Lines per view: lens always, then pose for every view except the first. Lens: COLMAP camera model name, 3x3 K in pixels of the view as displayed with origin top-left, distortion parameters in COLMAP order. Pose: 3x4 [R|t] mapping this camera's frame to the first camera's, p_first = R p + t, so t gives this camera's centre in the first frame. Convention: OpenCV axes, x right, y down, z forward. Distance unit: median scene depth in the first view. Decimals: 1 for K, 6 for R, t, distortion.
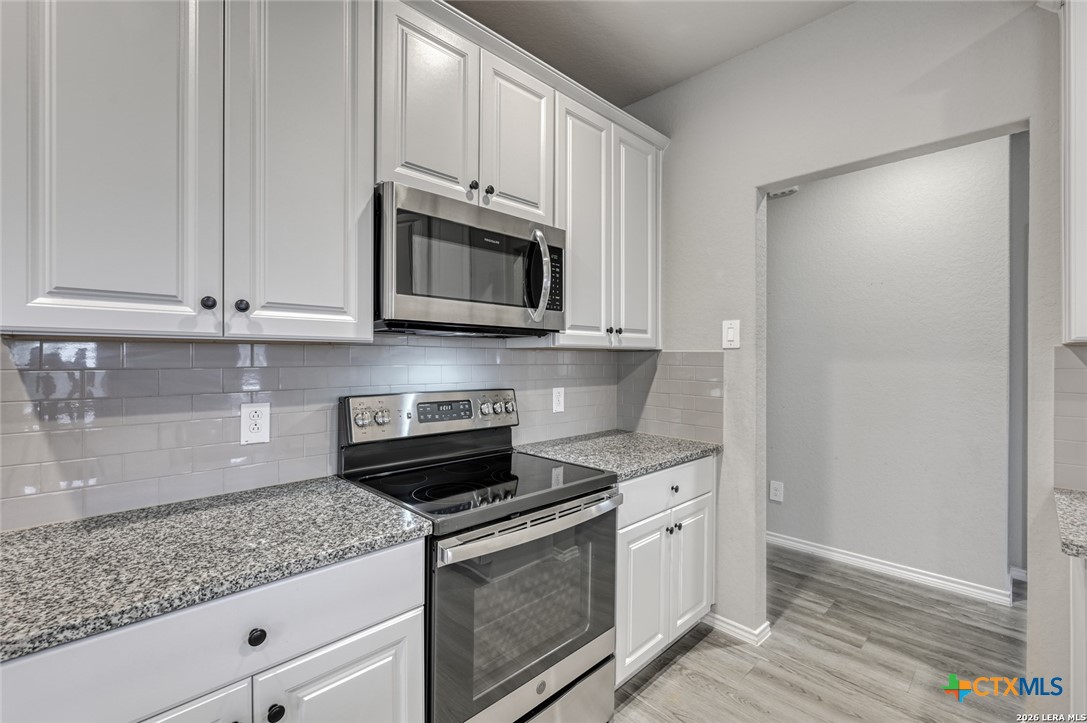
lens RADIAL K [[452.4, 0, 527.8], [0, 452.4, 363.8], [0, 0, 1]] dist [-0.002877, 0.000776]
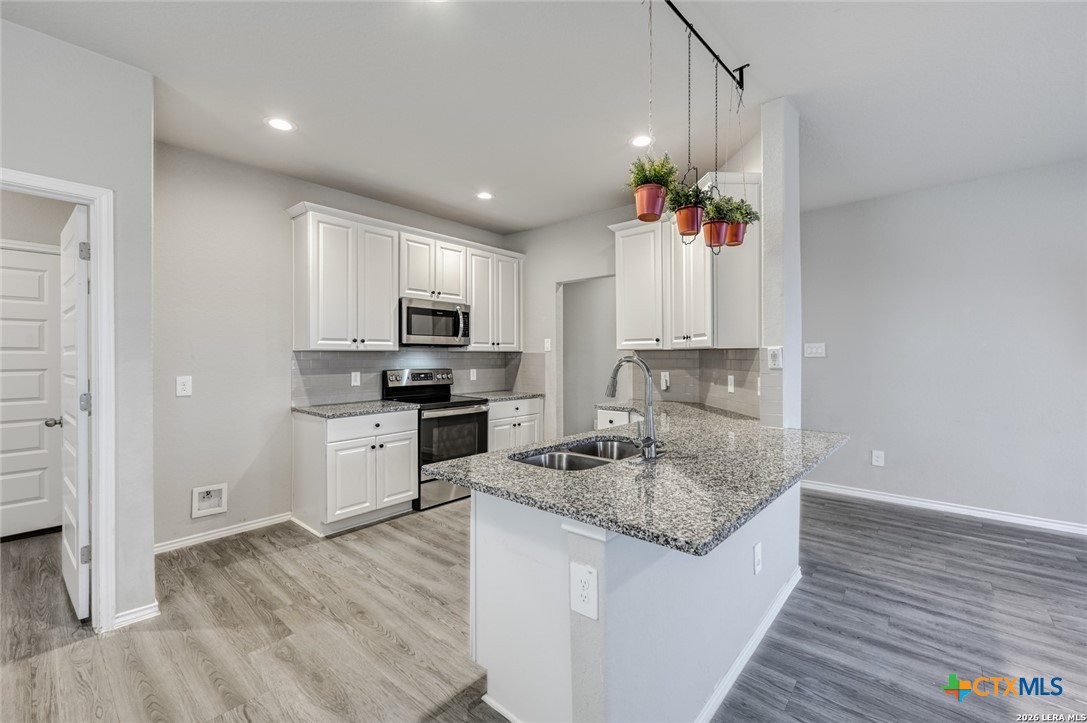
lens RADIAL K [[452.4, 0, 541.9], [0, 452.4, 360.7], [0, 0, 1]] dist [-0.002877, 0.000776]
pose [[0.994376, -0.003198, 0.105856, 0.227806], [0.002849, 0.999990, 0.003445, 0.007730], [-0.105866, -0.003124, 0.994376, -1.664412]]
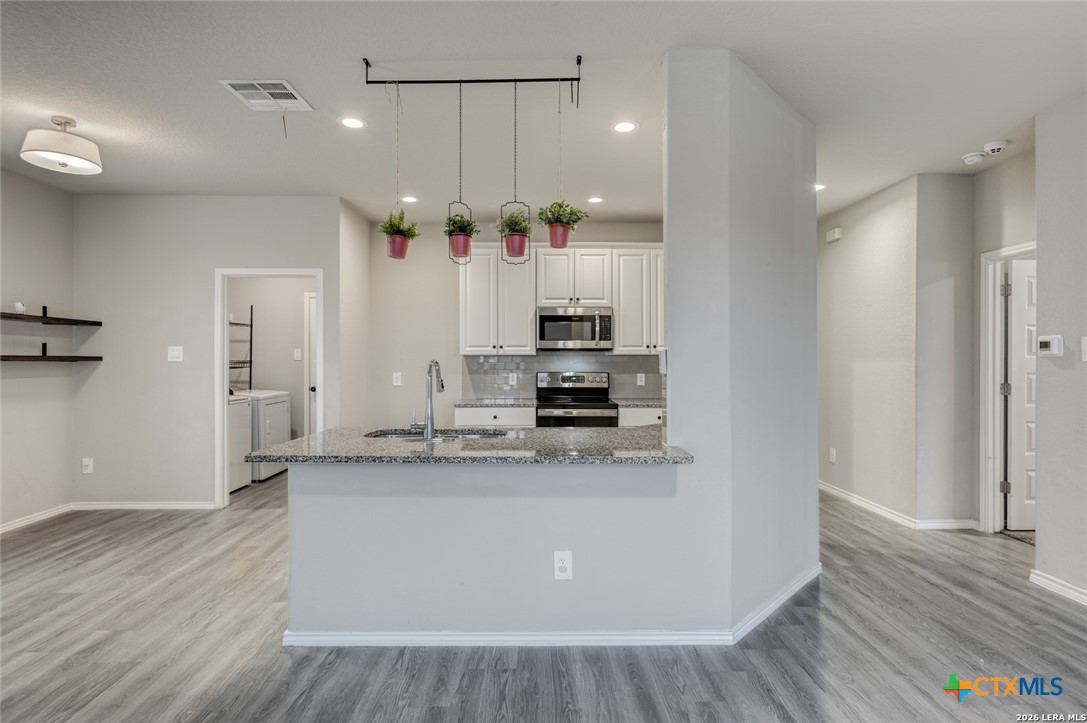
lens RADIAL K [[564.3, 0, 540.4], [0, 564.3, 359.5], [0, 0, 1]] dist [-0.003081, -0.000525]
pose [[0.748023, -0.000268, -0.663672, 1.975294], [-0.004072, 0.999979, -0.004993, 0.005272], [0.663660, 0.006437, 0.748007, -1.684738]]
